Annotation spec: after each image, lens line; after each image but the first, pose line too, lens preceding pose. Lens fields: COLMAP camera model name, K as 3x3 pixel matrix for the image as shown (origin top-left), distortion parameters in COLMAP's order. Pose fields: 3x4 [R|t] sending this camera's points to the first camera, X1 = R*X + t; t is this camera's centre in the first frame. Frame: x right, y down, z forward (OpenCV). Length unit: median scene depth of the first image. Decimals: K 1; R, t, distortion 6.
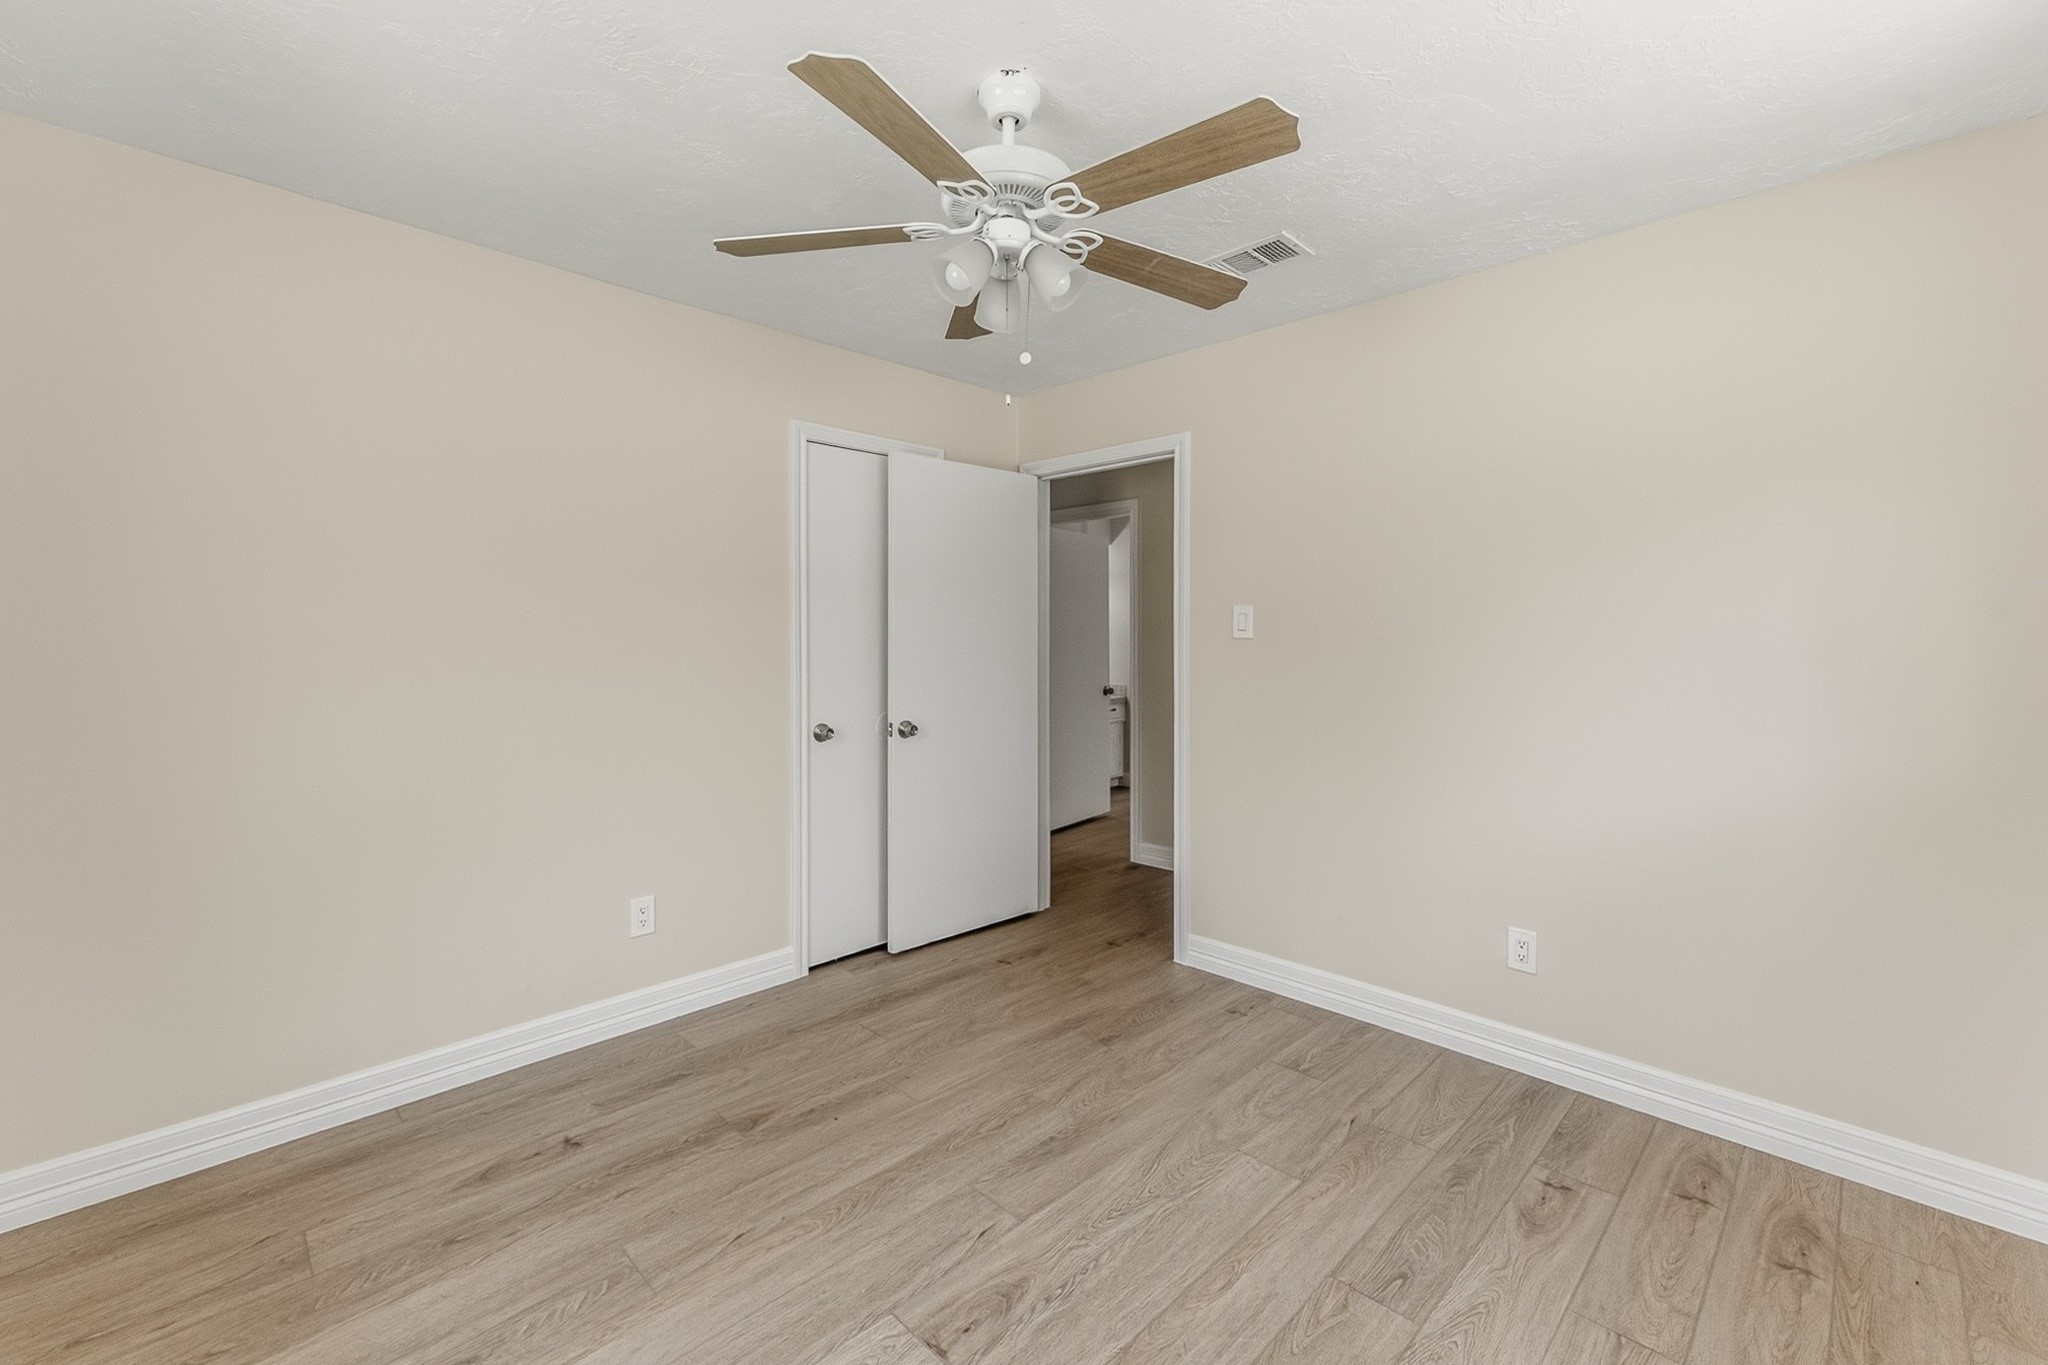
lens RADIAL K [[848.4, 0, 1025.7], [0, 848.4, 637.3], [0, 0, 1]] dist [-0.000180, 0.000390]
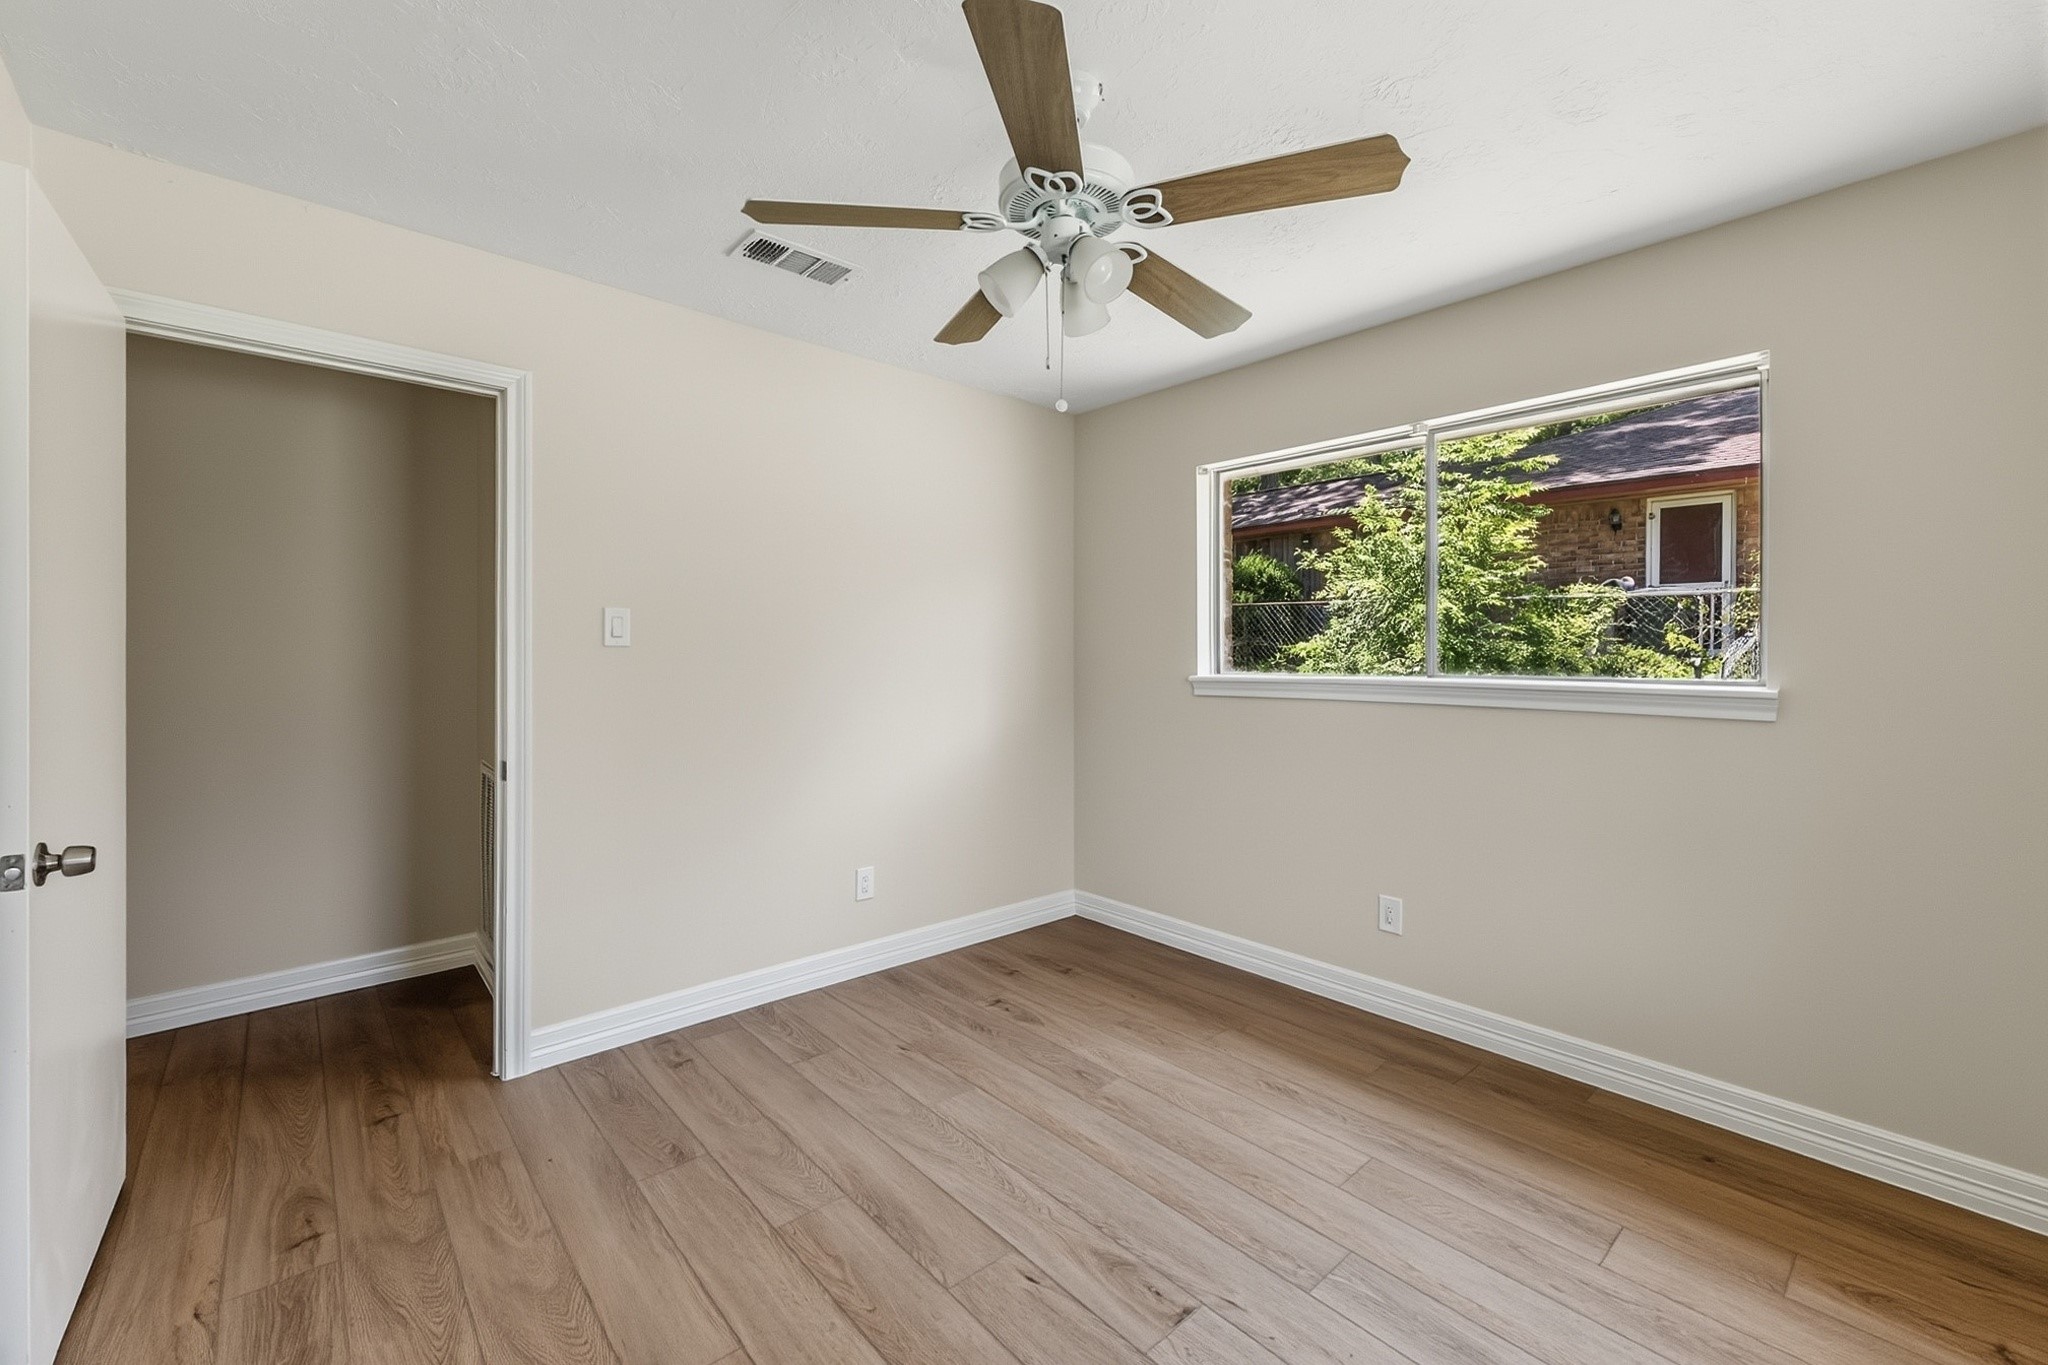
lens RADIAL K [[836.4, 0, 1002.8], [0, 836.4, 652.8], [0, 0, 1]] dist [0.002000, 0.000194]
pose [[0.076012, -0.006539, 0.997085, -0.775079], [-0.004793, 0.999965, 0.006923, 0.001176], [-0.997095, -0.005305, 0.075978, 0.766166]]
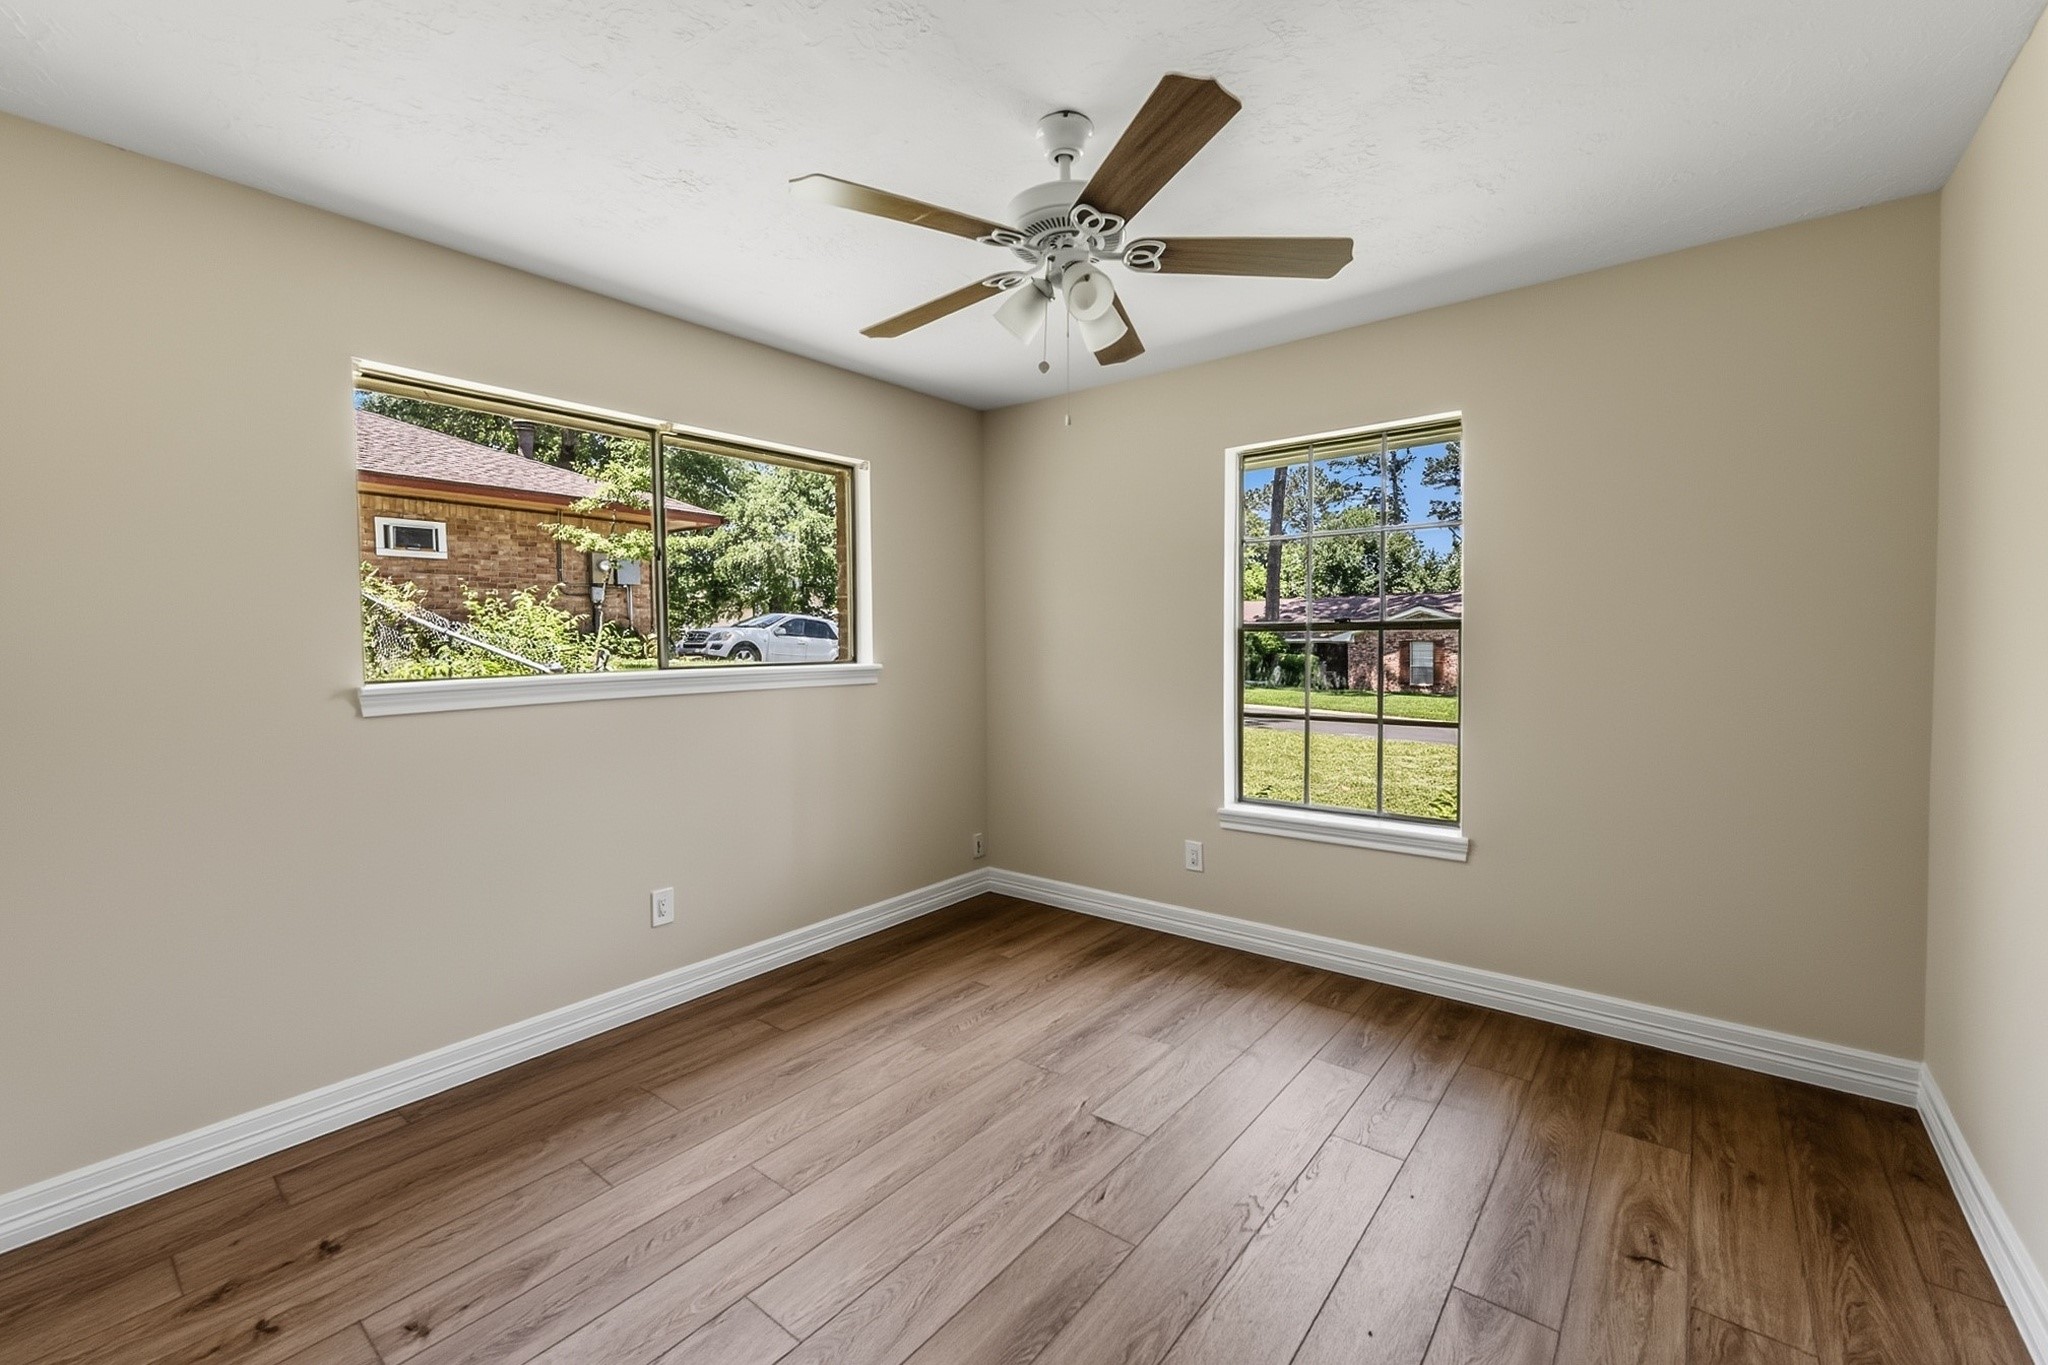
lens RADIAL K [[848.4, 0, 1025.7], [0, 848.4, 637.3], [0, 0, 1]] dist [-0.000180, 0.000390]
pose [[-0.993613, 0.007631, -0.112583, 0.126718], [0.008525, 0.999936, -0.007464, 0.006465], [0.112519, -0.008376, -0.993614, 1.632760]]
